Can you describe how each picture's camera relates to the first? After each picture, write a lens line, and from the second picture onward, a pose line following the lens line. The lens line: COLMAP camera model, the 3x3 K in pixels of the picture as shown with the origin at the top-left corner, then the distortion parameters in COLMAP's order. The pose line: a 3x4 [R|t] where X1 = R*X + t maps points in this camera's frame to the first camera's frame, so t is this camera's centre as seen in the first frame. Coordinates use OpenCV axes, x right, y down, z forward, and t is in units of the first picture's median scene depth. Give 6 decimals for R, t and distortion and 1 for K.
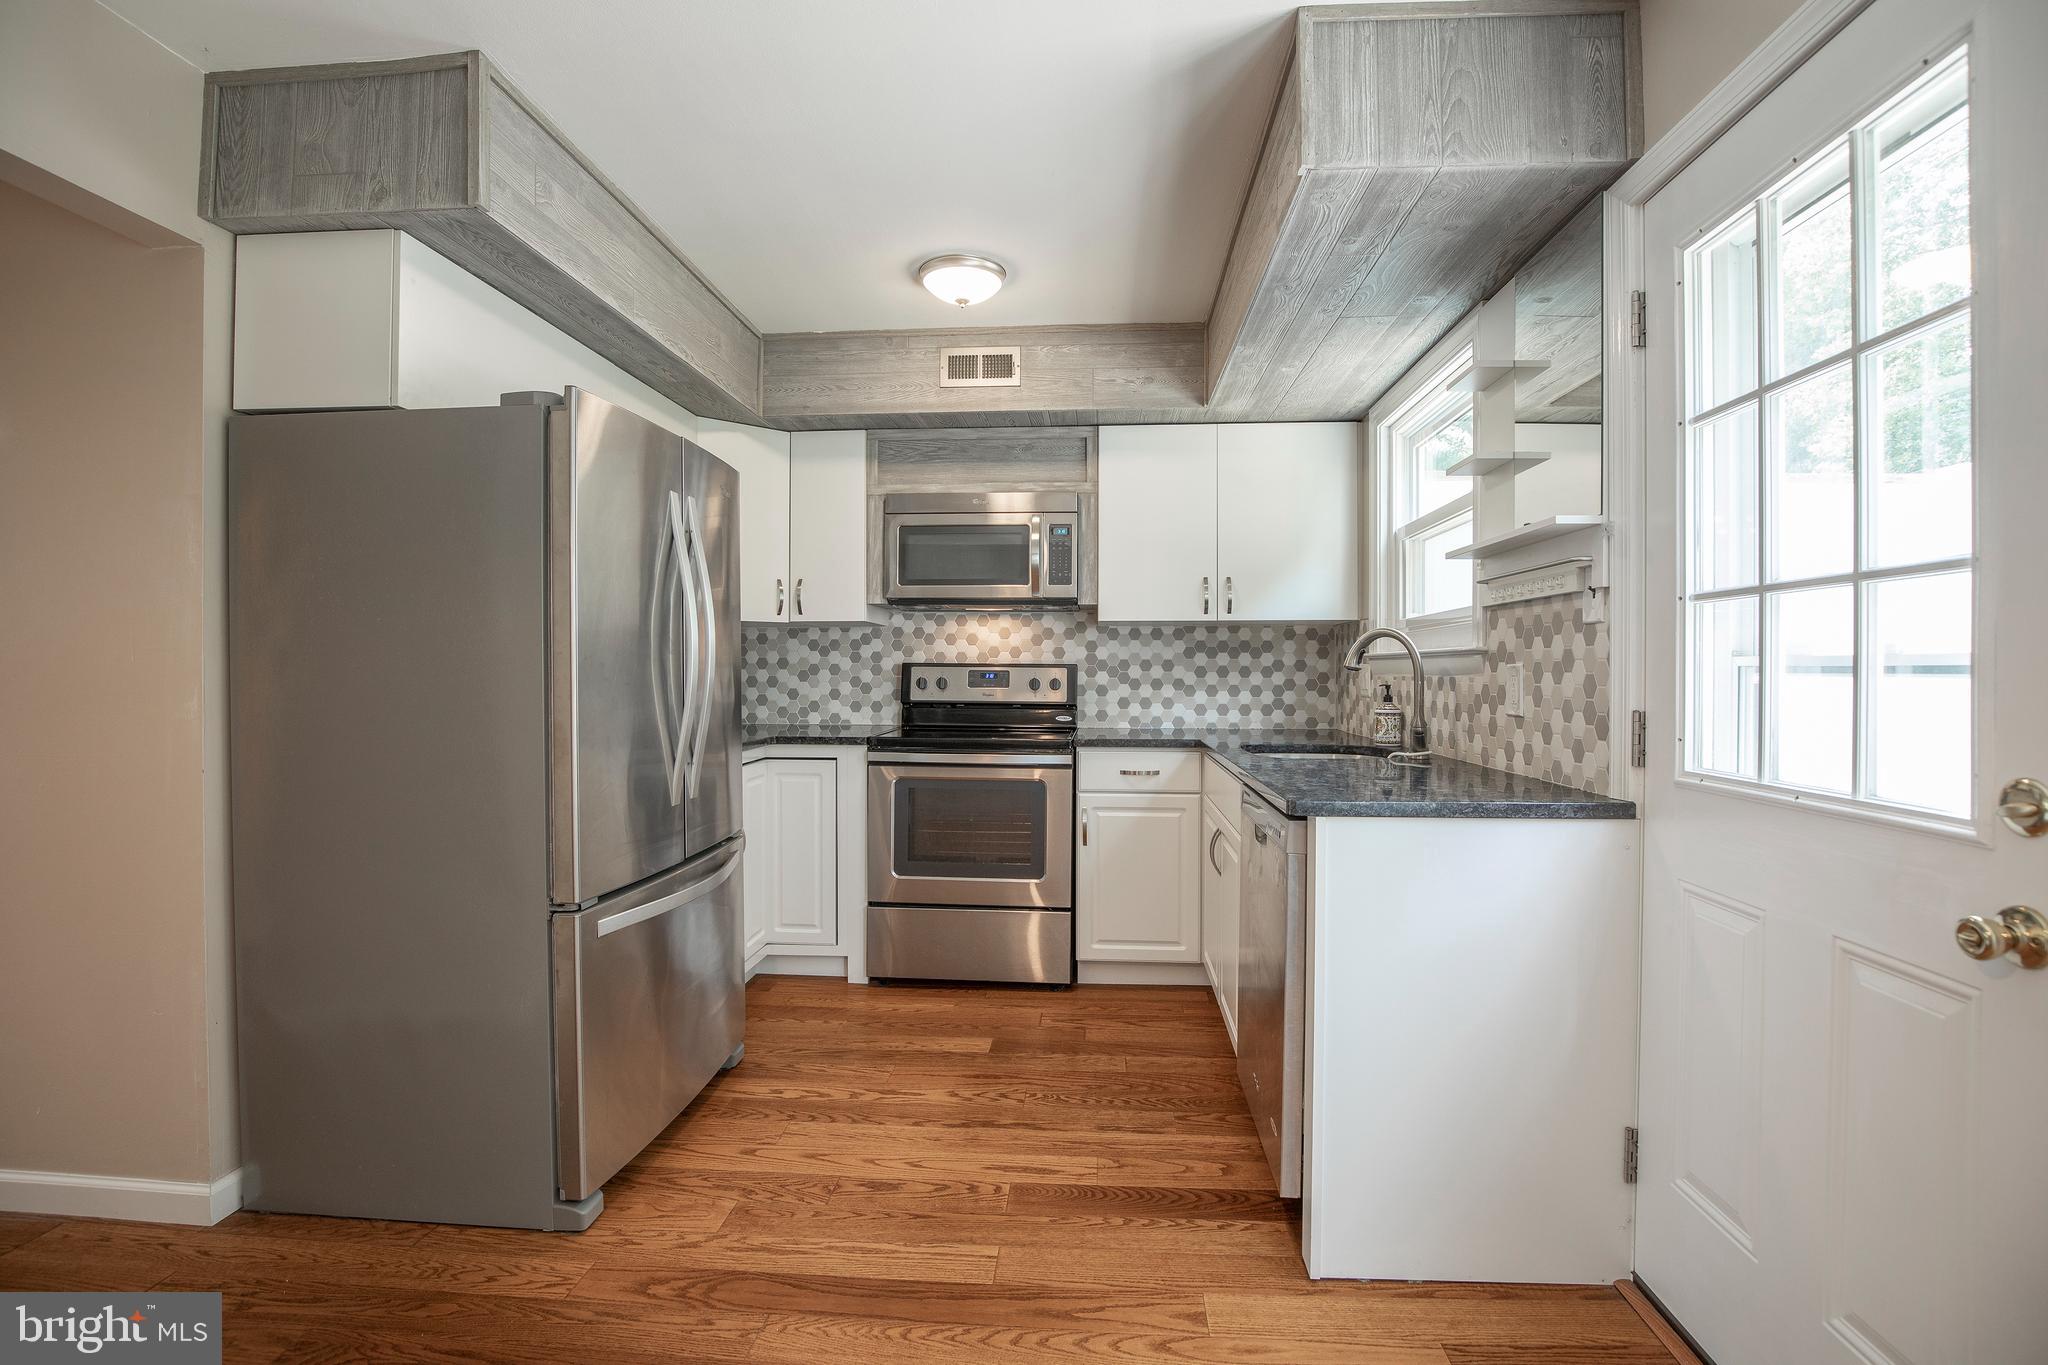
lens RADIAL K [[942.7, 0, 1031.8], [0, 942.7, 675.2], [0, 0, 1]] dist [-0.036797, 0.005509]
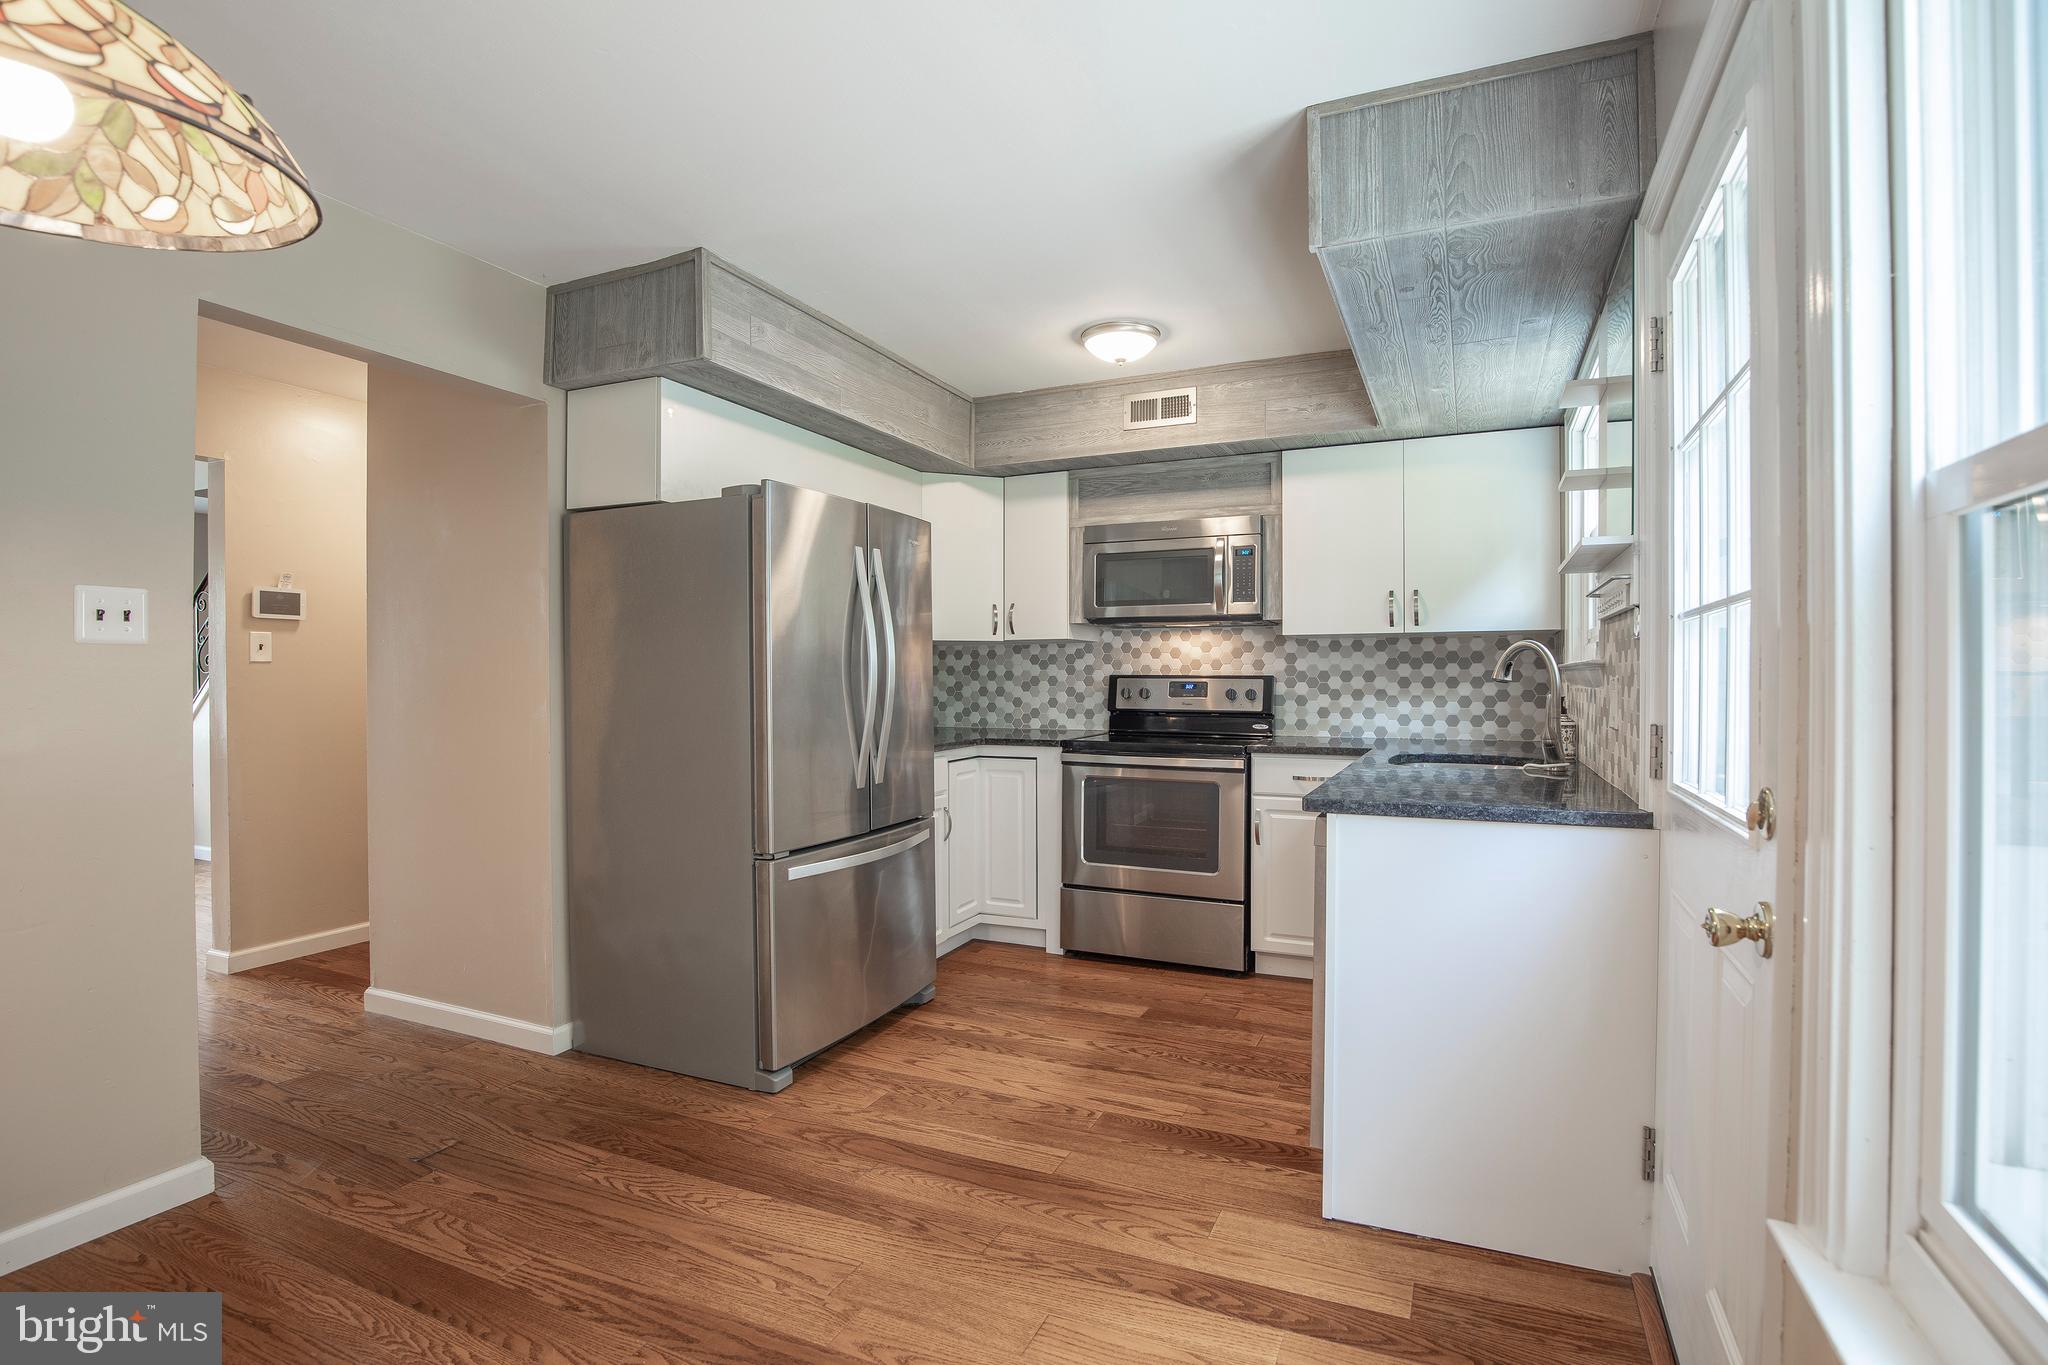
lens RADIAL K [[942.7, 0, 1060.2], [0, 942.7, 688.4], [0, 0, 1]] dist [-0.036797, 0.005509]
pose [[0.952181, 0.001367, -0.305531, 0.280275], [0.000487, 0.999982, 0.005993, -0.007223], [0.305534, -0.005855, 0.952163, -0.154867]]
